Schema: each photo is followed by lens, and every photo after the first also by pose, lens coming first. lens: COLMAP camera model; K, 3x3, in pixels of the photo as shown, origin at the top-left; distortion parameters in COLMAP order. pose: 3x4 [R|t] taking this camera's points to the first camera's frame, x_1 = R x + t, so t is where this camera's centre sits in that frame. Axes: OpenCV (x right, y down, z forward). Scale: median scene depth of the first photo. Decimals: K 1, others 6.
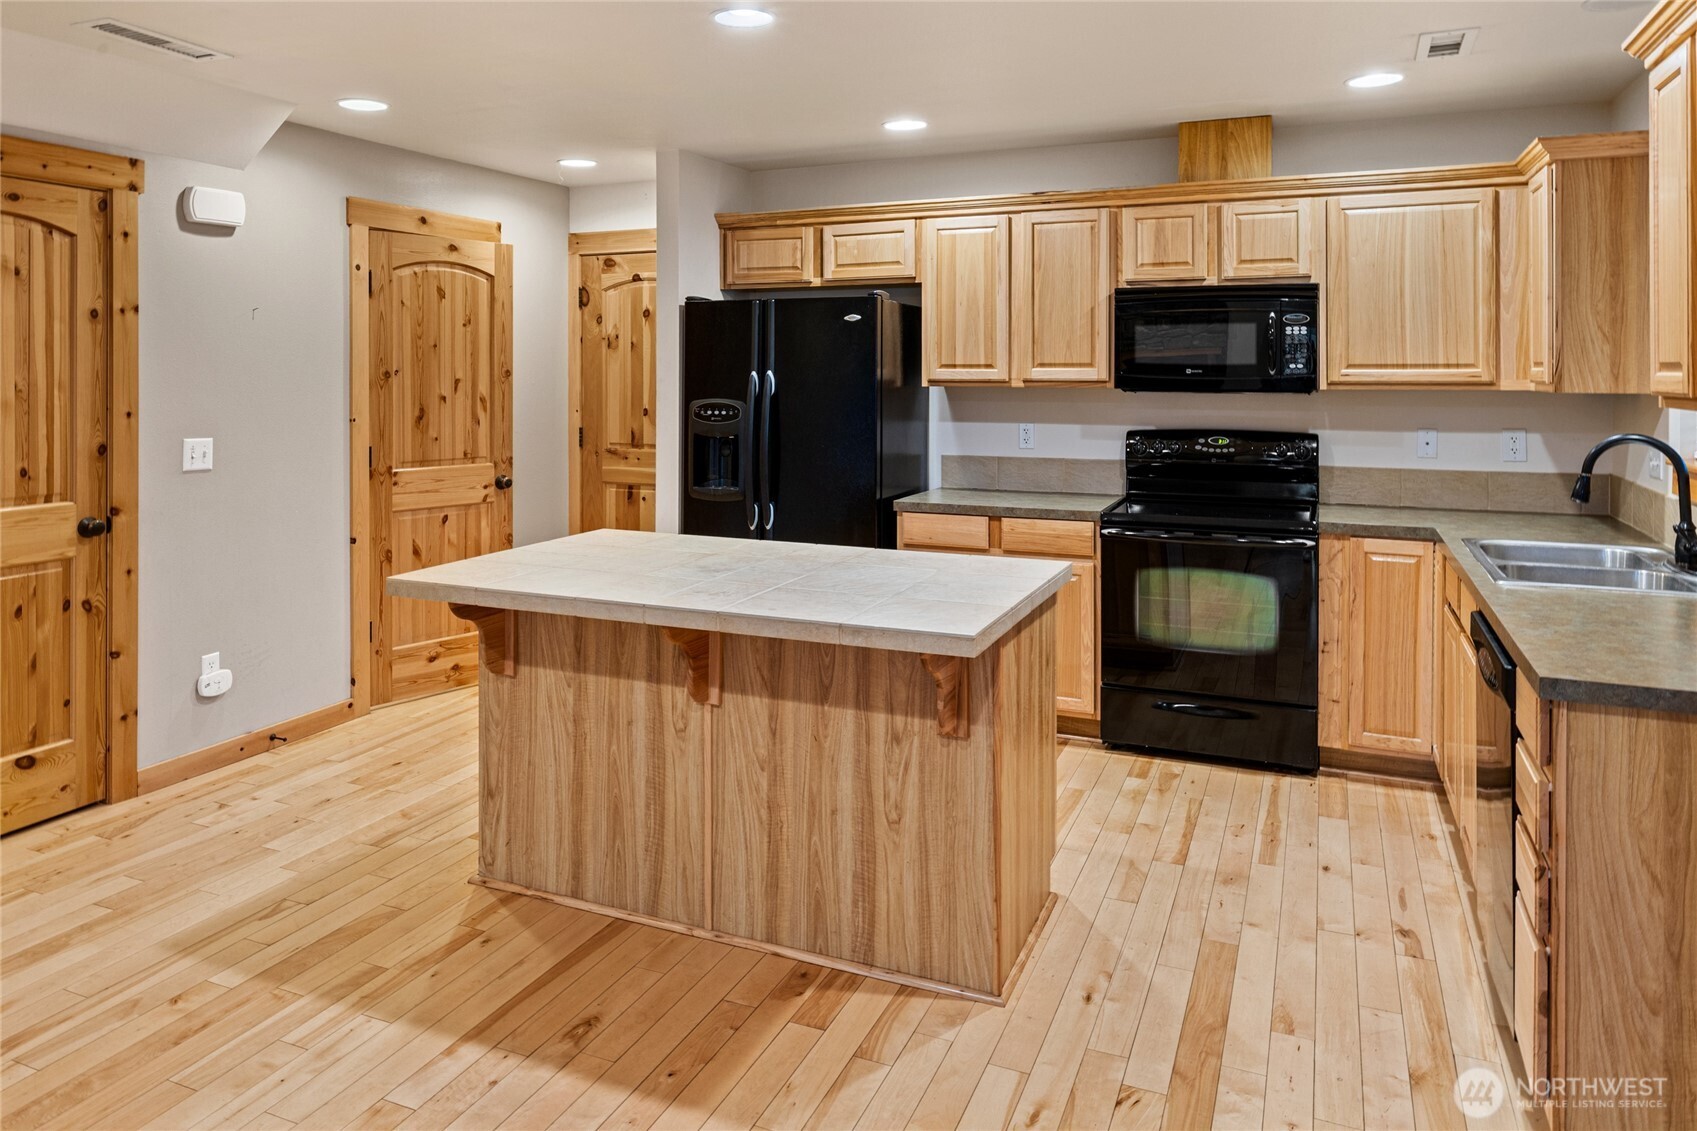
lens RADIAL K [[1133.3, 0, 815.7], [0, 1133.3, 379.7], [0, 0, 1]] dist [-0.002772, 0.002397]
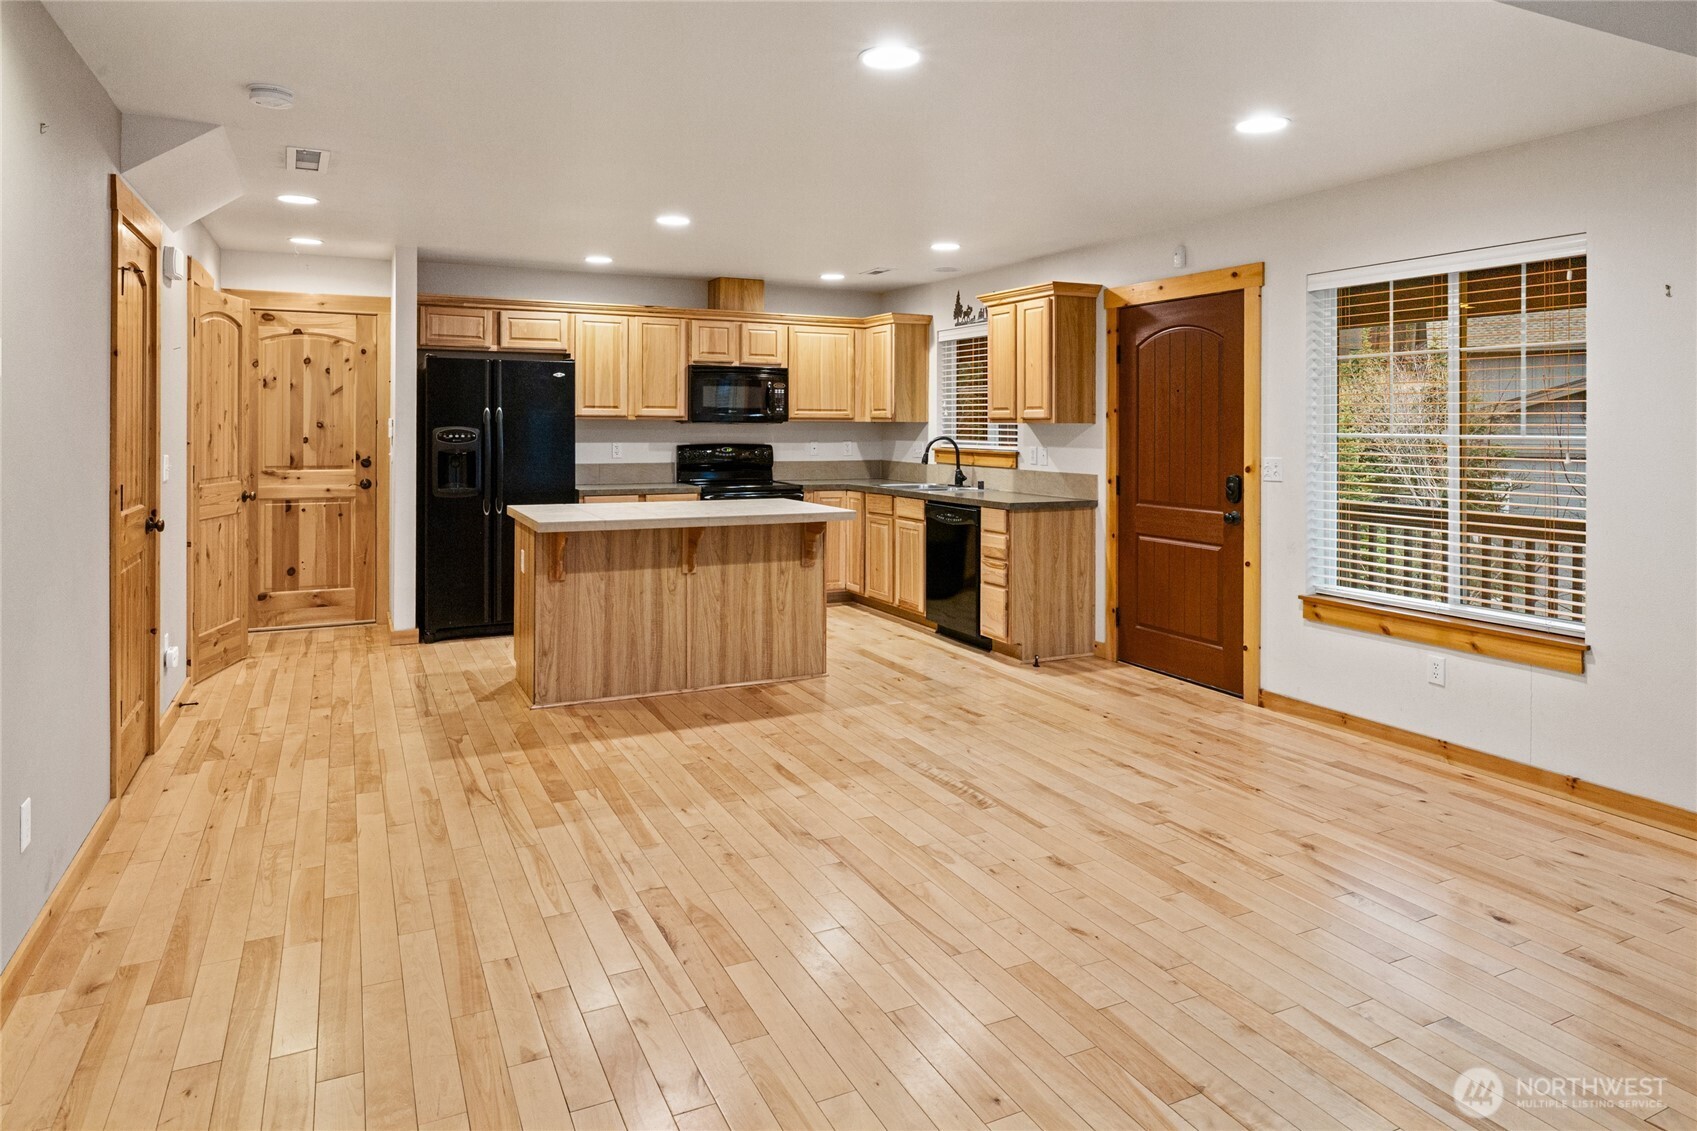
lens RADIAL K [[1018.8, 0, 832.7], [0, 1018.8, 438.4], [0, 0, 1]] dist [0.006323, -0.000759]
pose [[0.653519, -0.006408, 0.756883, -0.864833], [-0.000355, 0.999961, 0.008773, 0.023238], [-0.756910, -0.006002, 0.653491, -0.237813]]
